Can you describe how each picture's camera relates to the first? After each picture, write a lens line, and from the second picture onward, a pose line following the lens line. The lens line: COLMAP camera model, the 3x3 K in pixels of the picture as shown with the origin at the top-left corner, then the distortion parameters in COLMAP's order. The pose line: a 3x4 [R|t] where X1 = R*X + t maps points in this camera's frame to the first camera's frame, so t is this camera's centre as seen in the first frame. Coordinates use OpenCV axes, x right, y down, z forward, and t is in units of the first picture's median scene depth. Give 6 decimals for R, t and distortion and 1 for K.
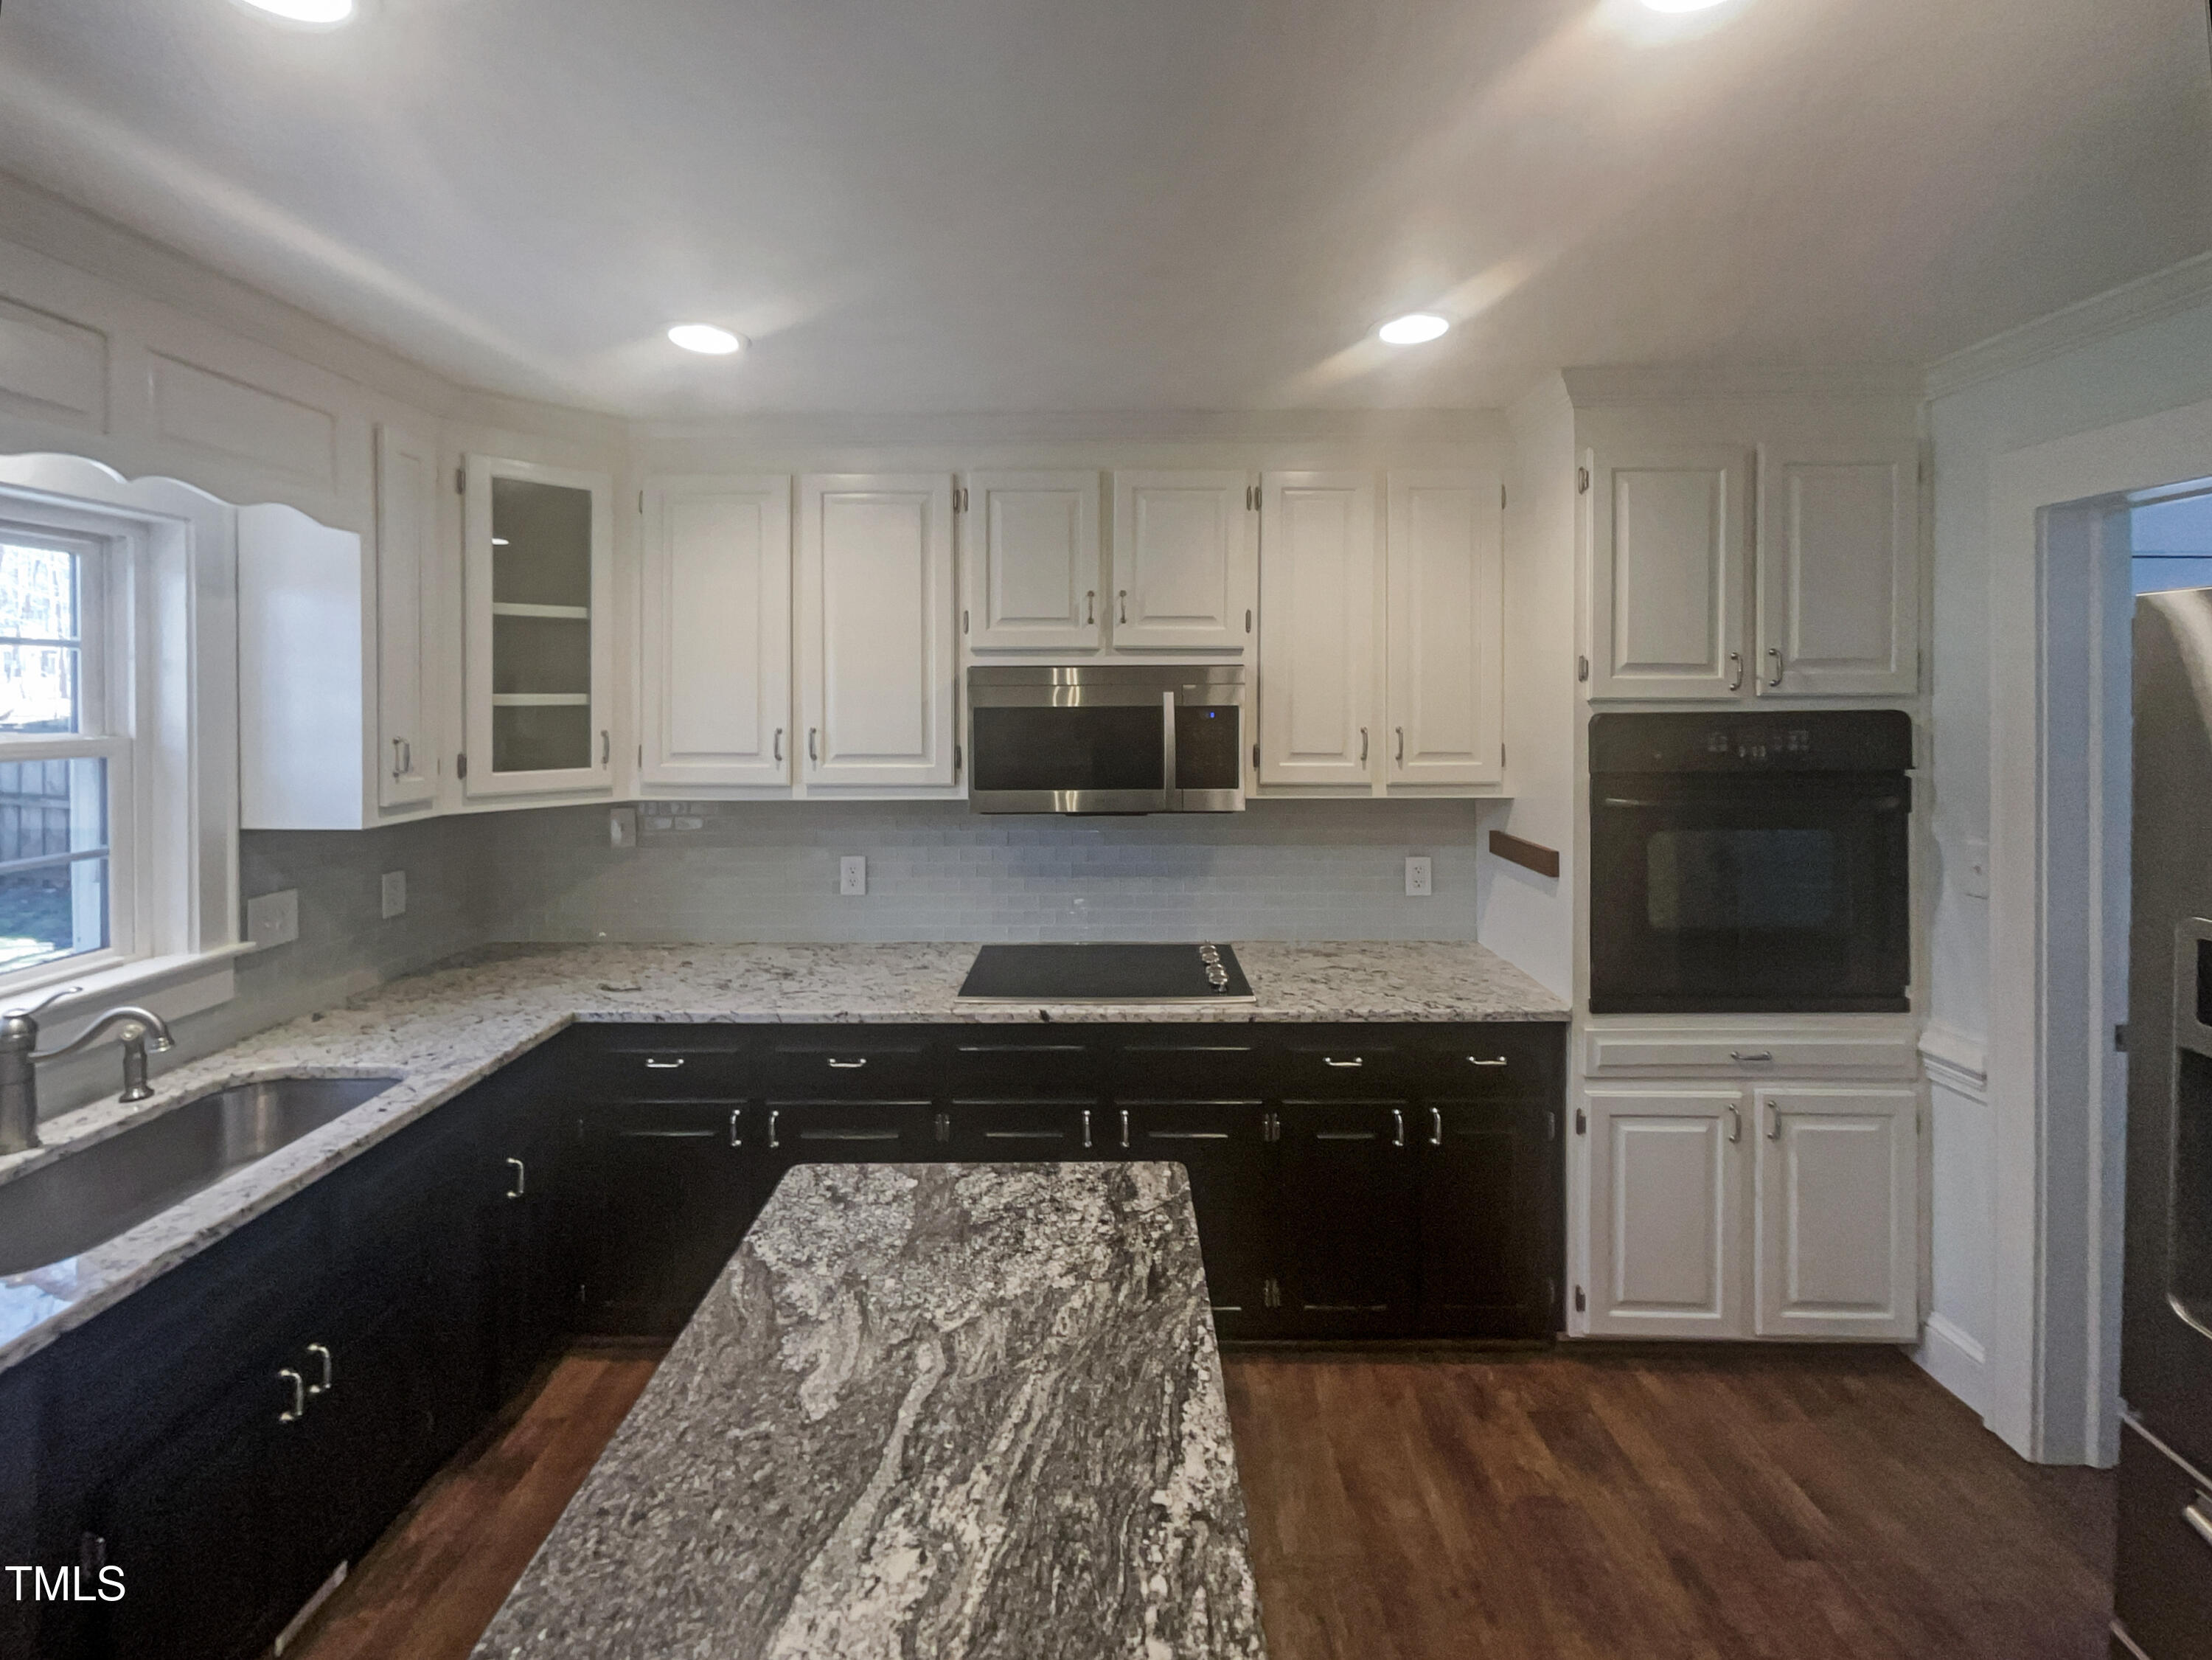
lens RADIAL K [[939.9, 0, 1078.2], [0, 939.9, 693.5], [0, 0, 1]] dist [-0.028285, 0.018167]
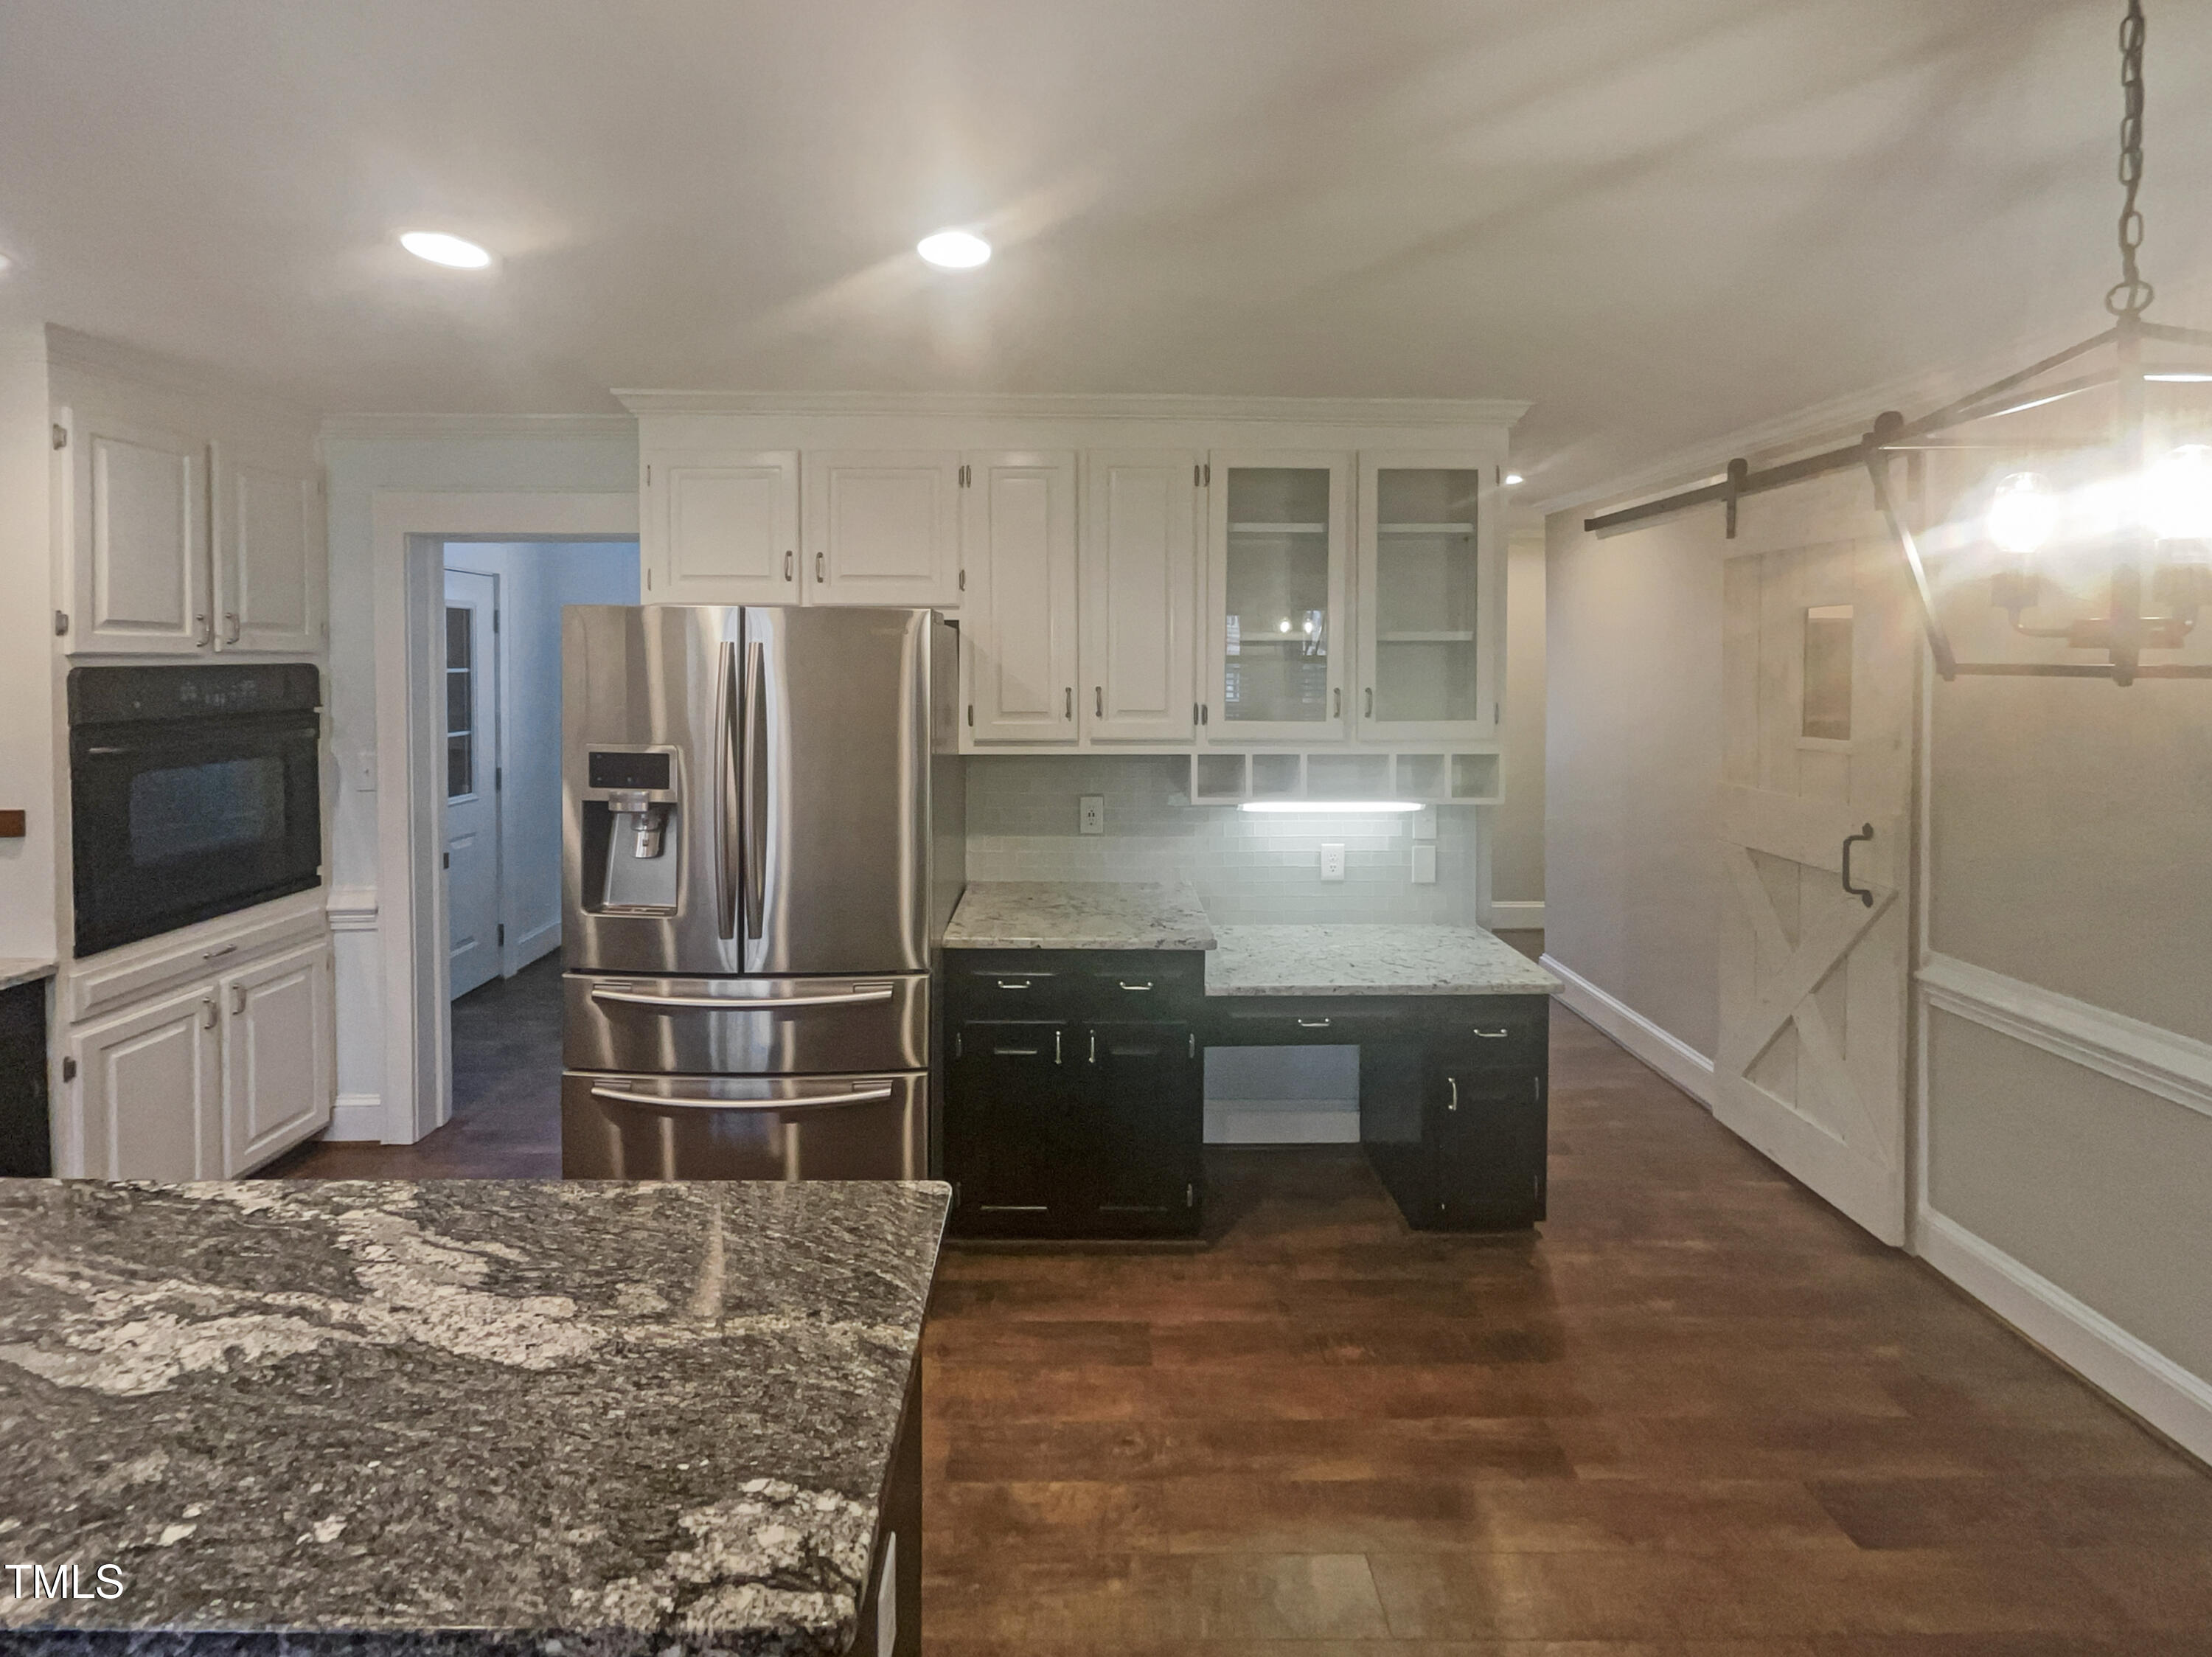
lens RADIAL K [[959.5, 0, 1106.8], [0, 959.5, 728.5], [0, 0, 1]] dist [0.002149, 0.000567]
pose [[-0.040863, -0.067142, 0.996906, -0.563198], [-0.004646, 0.997742, 0.067008, 0.012696], [-0.999154, -0.001893, -0.041083, -0.098150]]
